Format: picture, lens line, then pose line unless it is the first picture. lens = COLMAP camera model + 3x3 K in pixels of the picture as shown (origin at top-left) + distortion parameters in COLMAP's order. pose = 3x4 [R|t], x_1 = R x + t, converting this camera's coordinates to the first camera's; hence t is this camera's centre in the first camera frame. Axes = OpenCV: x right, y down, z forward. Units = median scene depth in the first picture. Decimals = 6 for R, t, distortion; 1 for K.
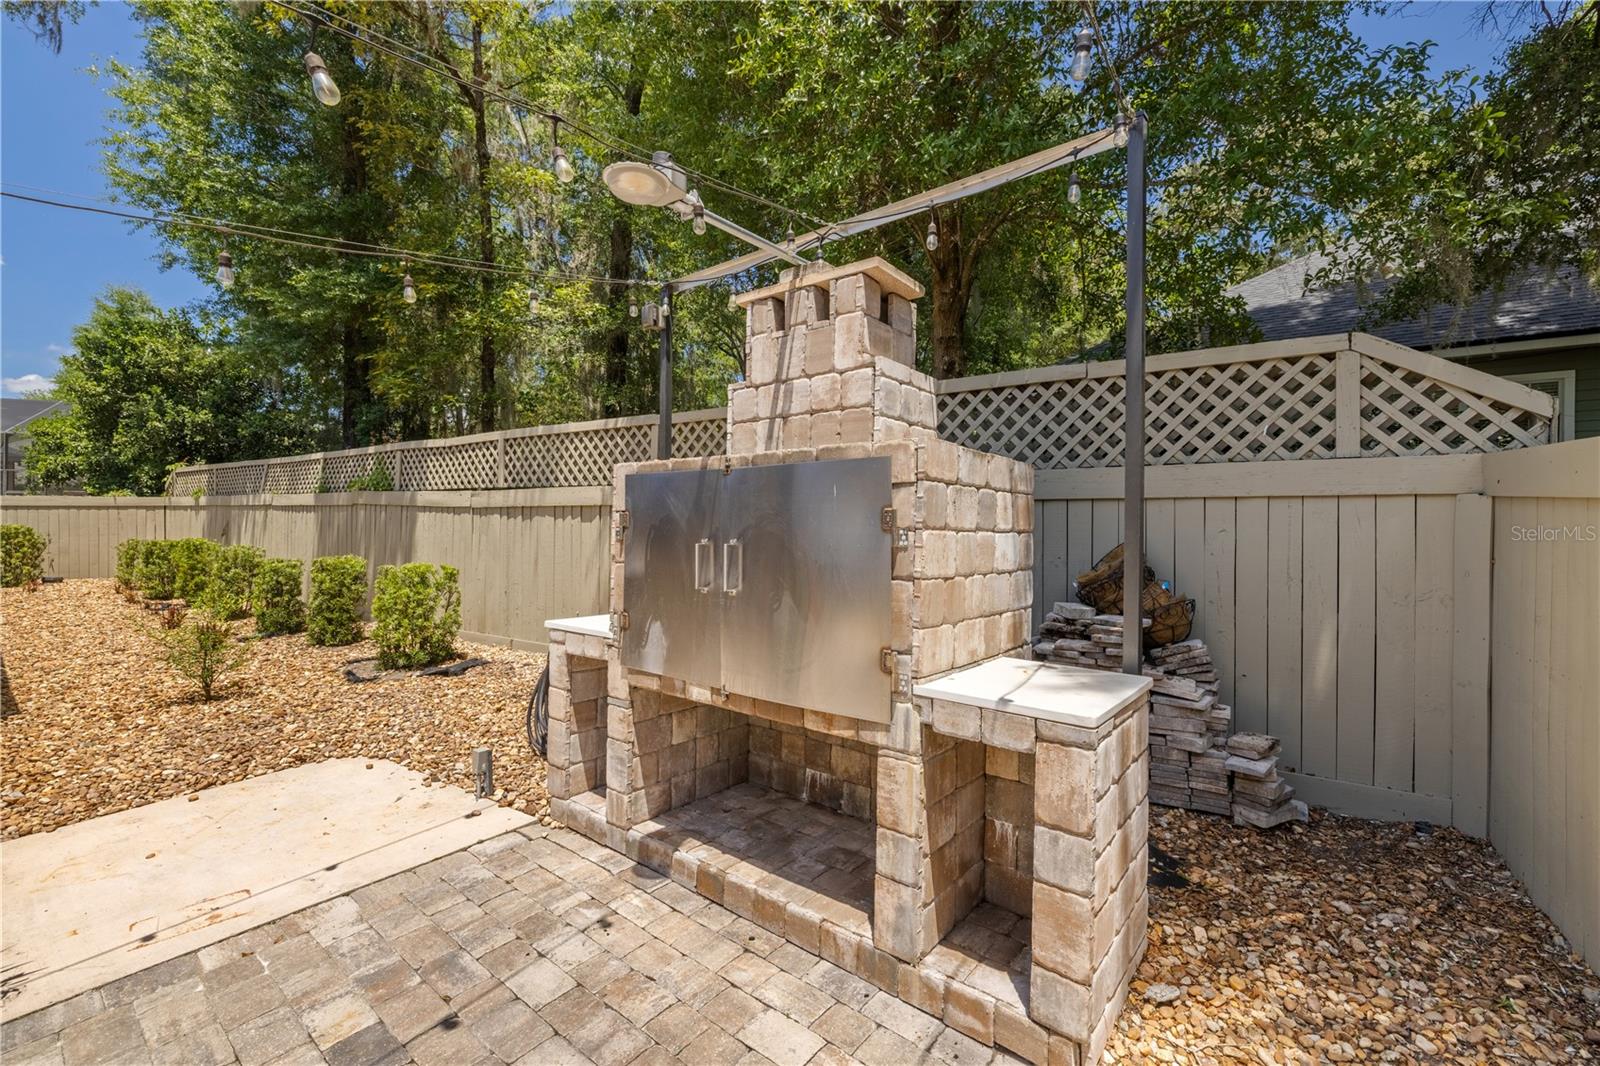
lens RADIAL K [[687.5, 0, 799.5], [0, 687.5, 517.2], [0, 0, 1]] dist [0.000551, 0.000405]
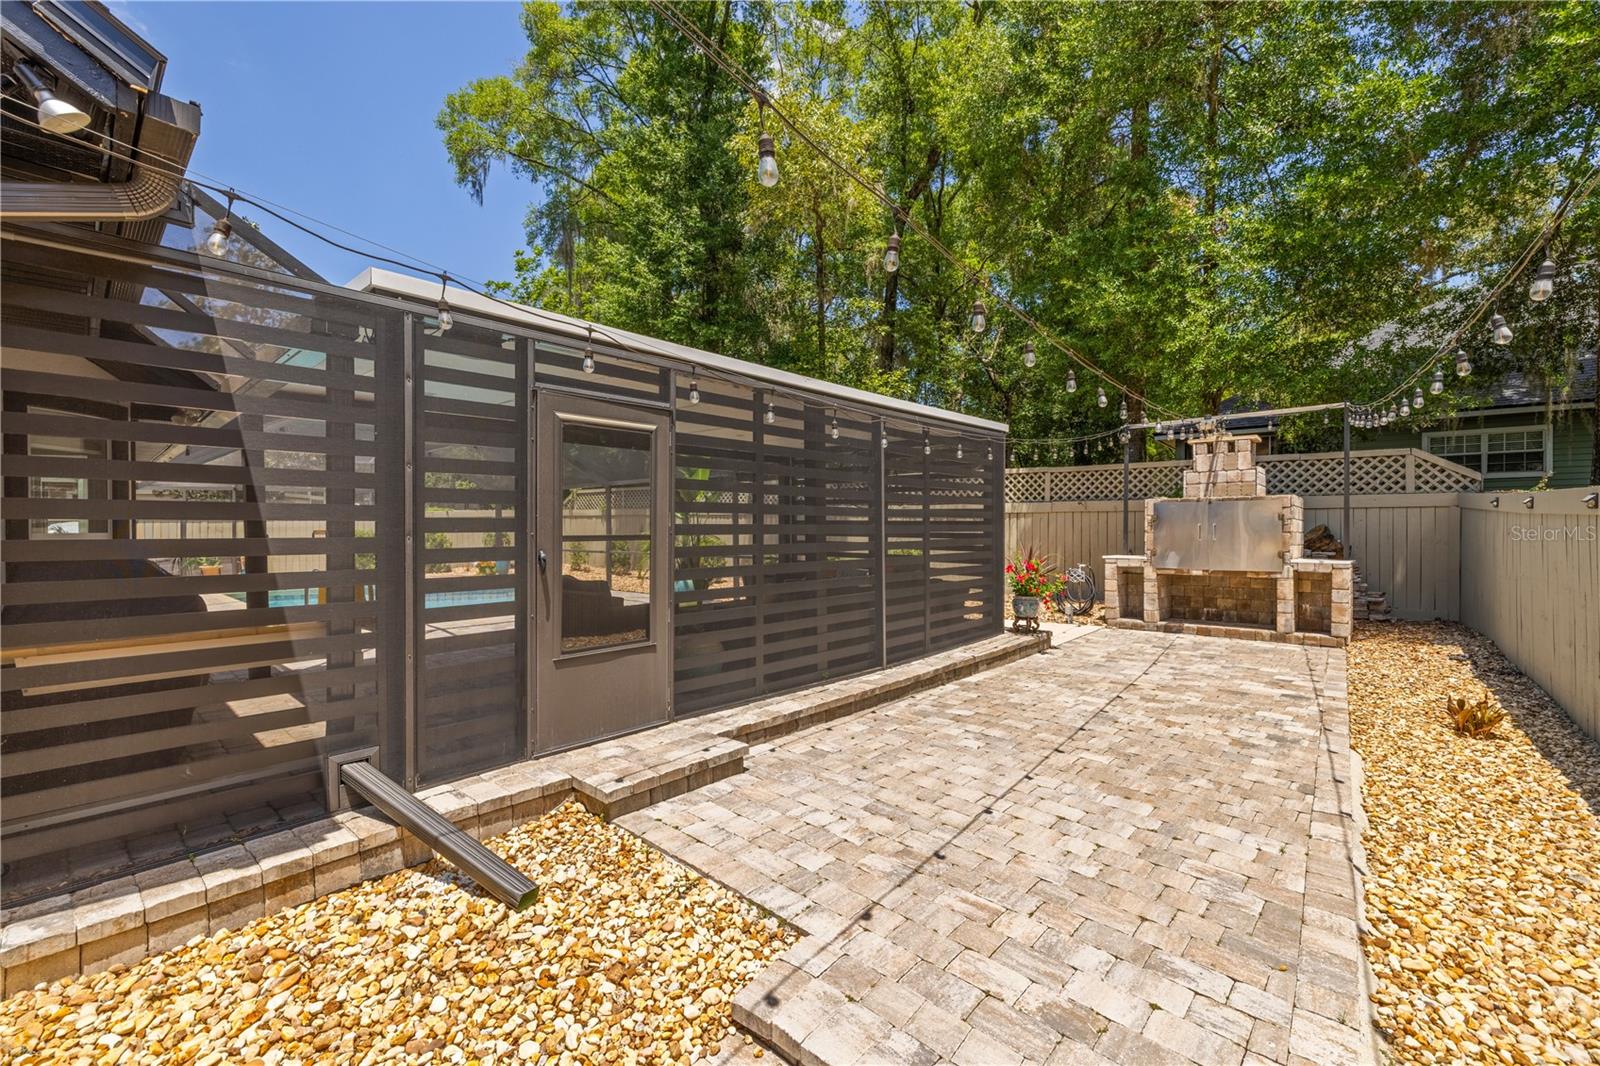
lens RADIAL K [[680.6, 0, 800.6], [0, 680.6, 524.7], [0, 0, 1]] dist [0.000940, -0.000268]
pose [[0.998442, -0.010289, -0.054851, -1.598702], [0.010714, 0.999915, 0.007454, -0.006320], [0.054770, -0.008030, 0.998467, -1.990435]]
